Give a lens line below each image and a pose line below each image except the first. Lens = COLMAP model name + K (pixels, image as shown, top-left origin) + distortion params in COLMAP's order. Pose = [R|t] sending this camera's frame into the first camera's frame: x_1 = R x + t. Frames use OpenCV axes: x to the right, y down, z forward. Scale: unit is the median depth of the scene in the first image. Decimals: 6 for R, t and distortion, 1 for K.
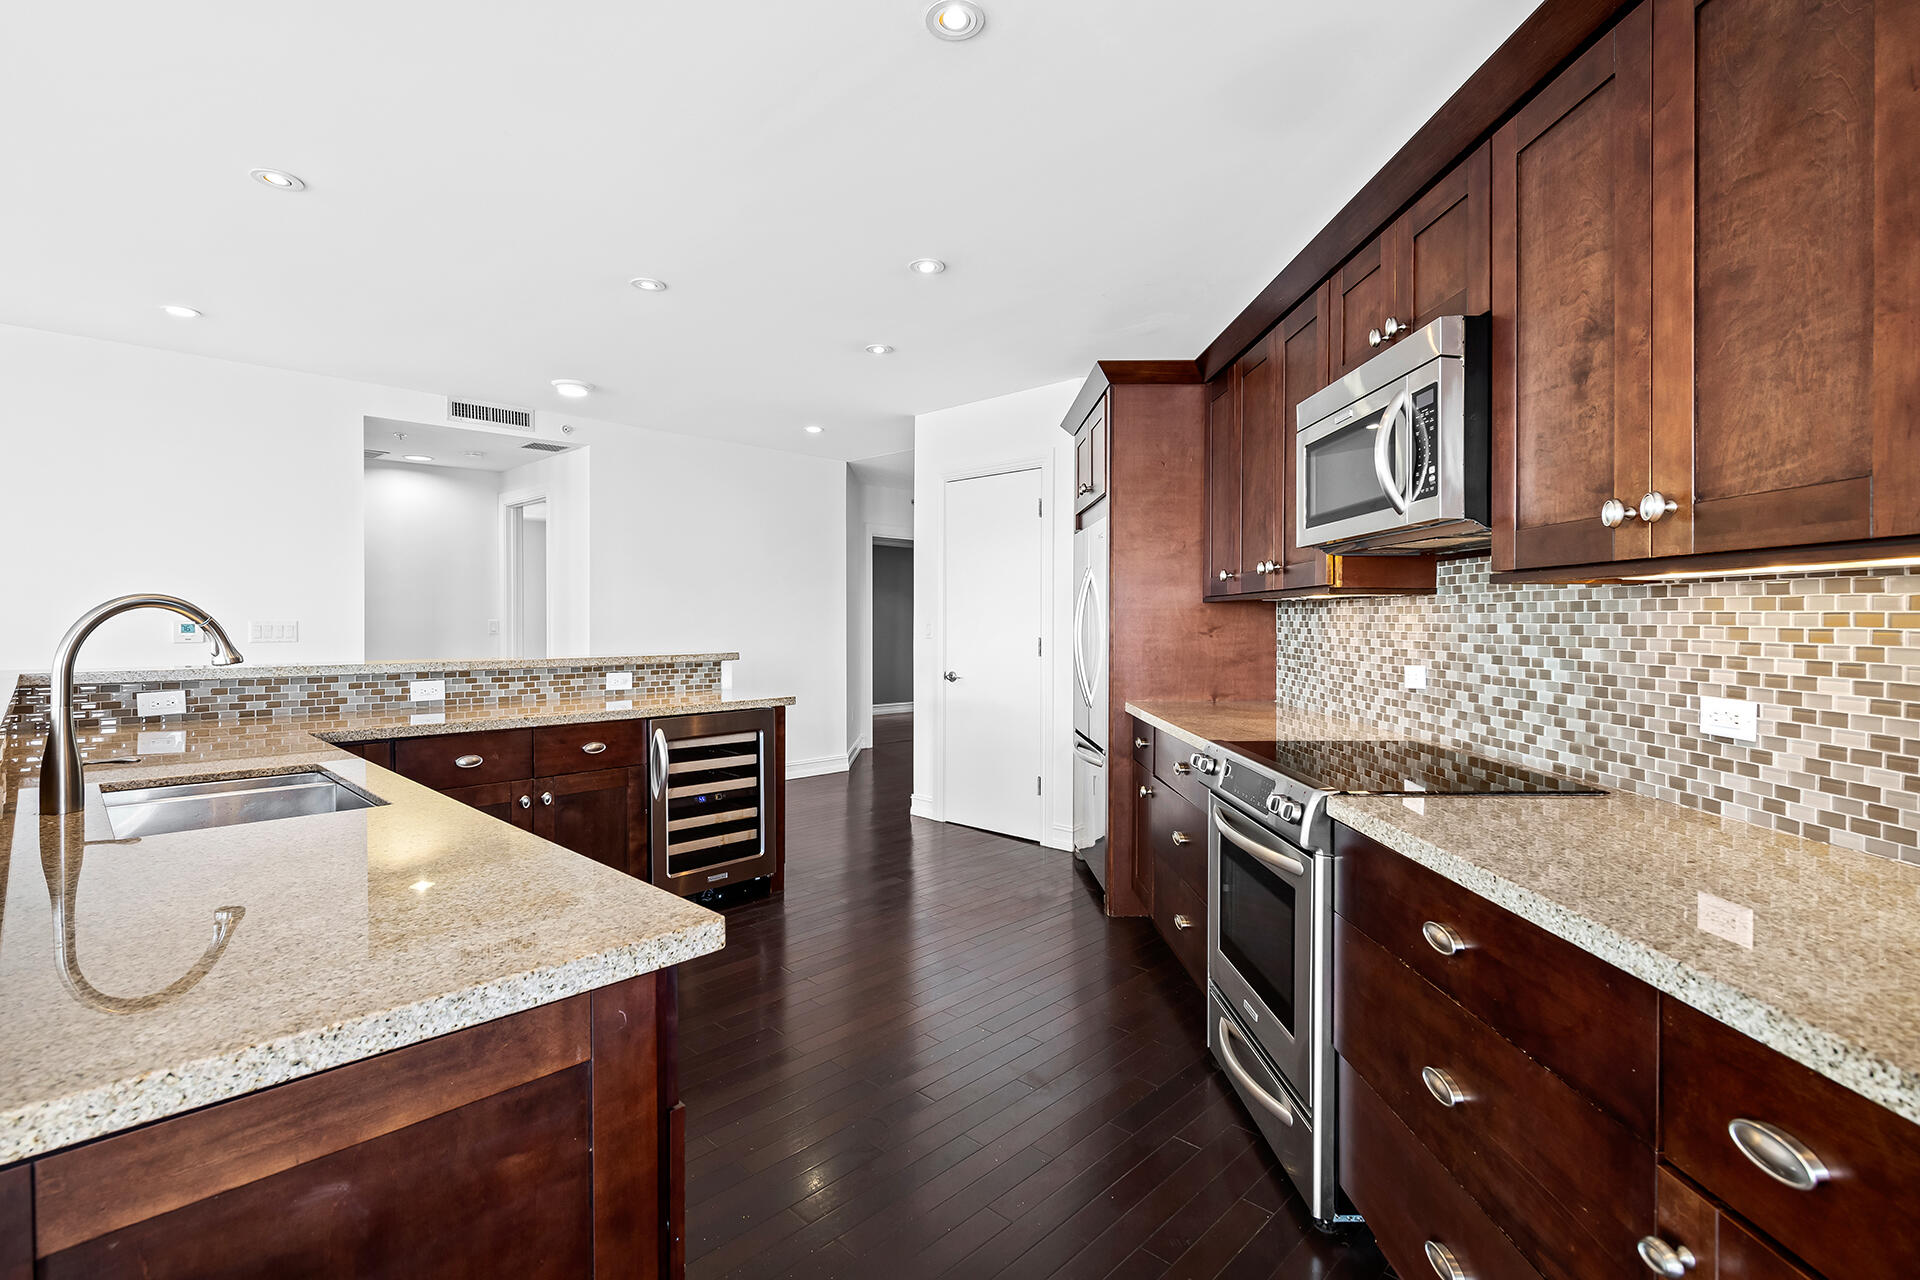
lens RADIAL K [[908.6, 0, 964.0], [0, 908.6, 632.9], [0, 0, 1]] dist [-0.003664, -0.000136]
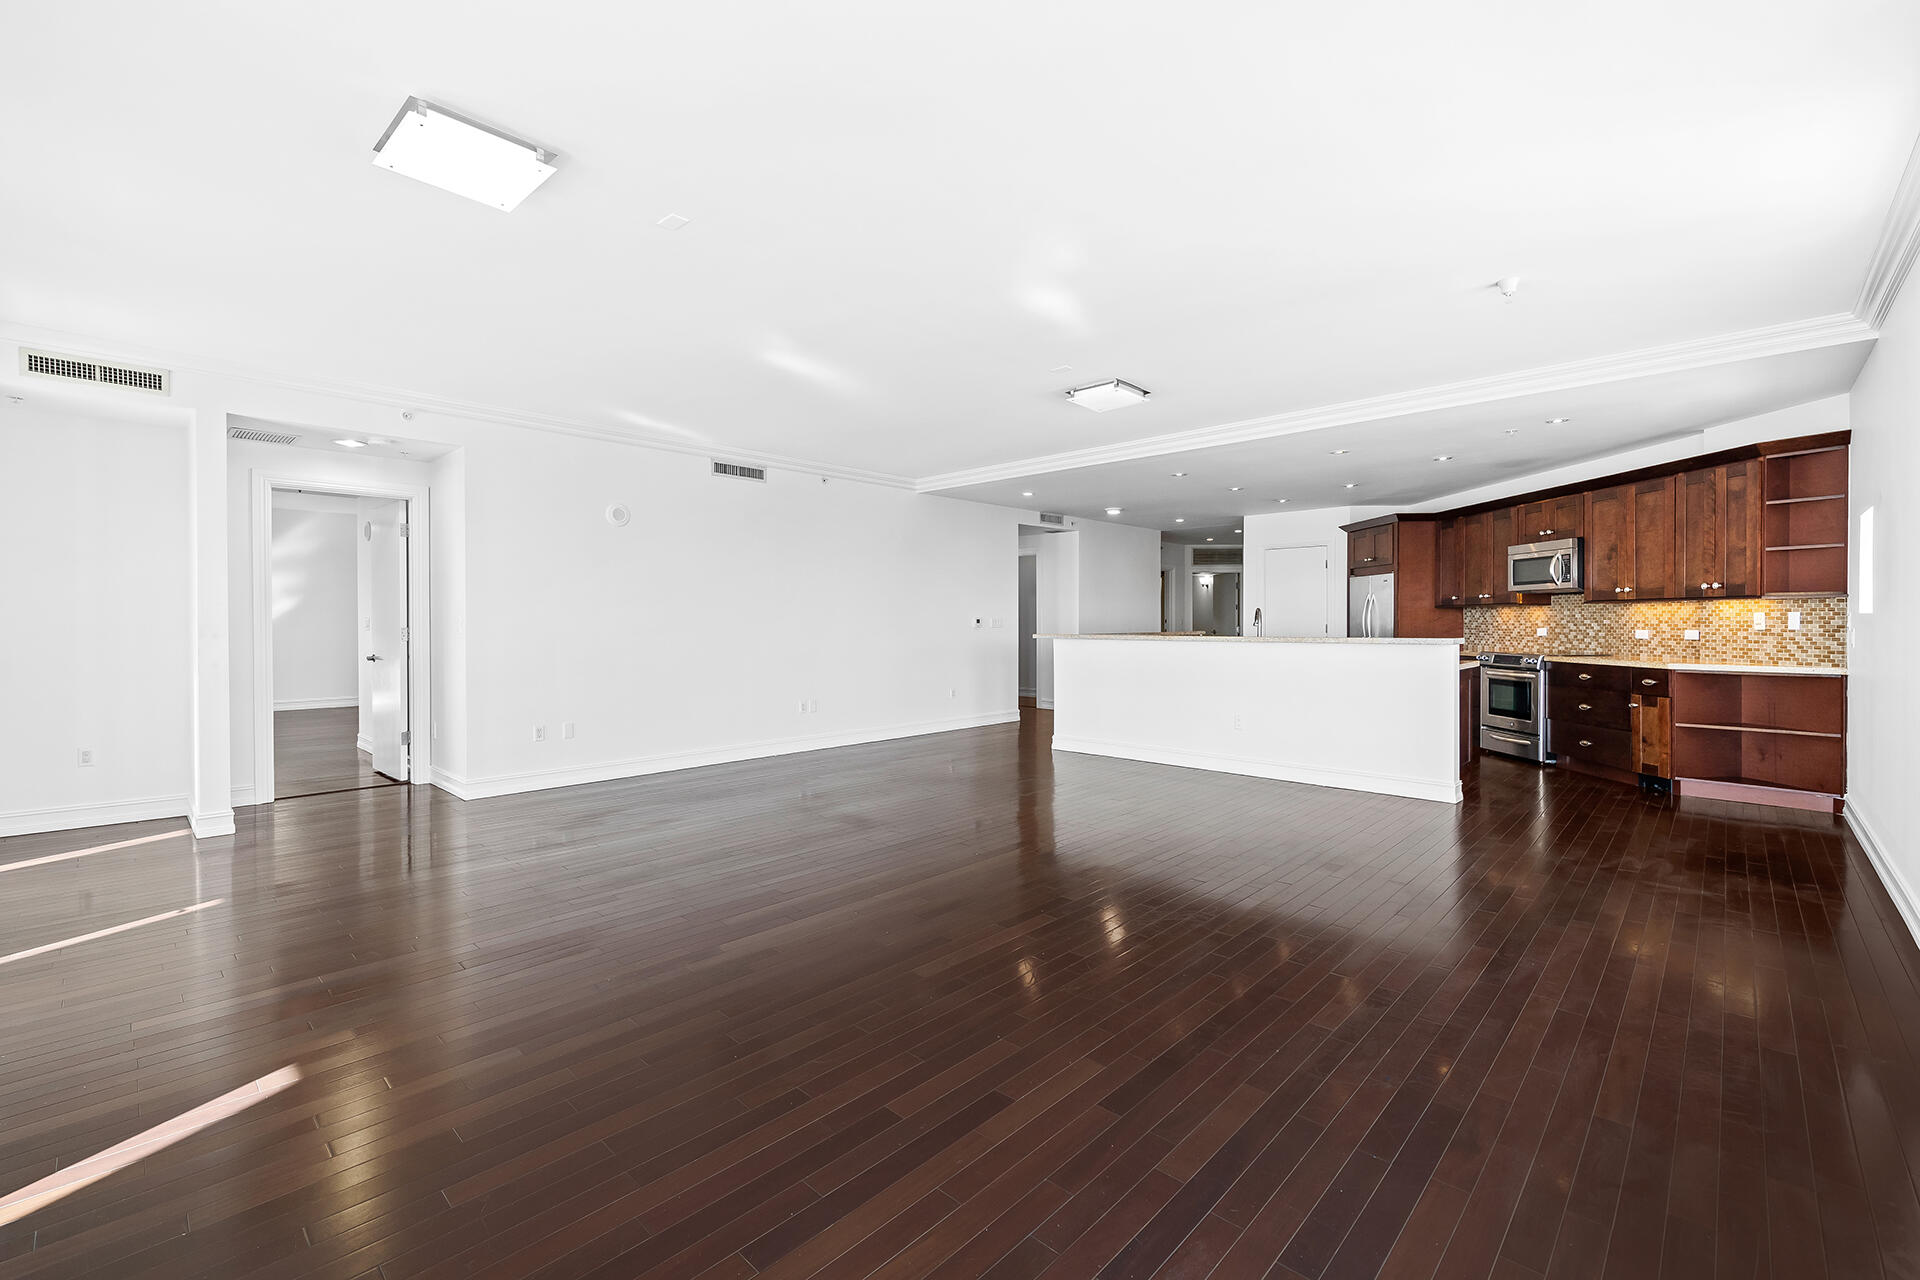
lens RADIAL K [[831.7, 0, 955.8], [0, 831.7, 636.9], [0, 0, 1]] dist [-0.002031, -0.000073]
pose [[0.999928, -0.005519, 0.010624, -2.157562], [0.005490, 0.999981, 0.002791, 0.065042], [-0.010639, -0.002732, 0.999940, -2.555431]]
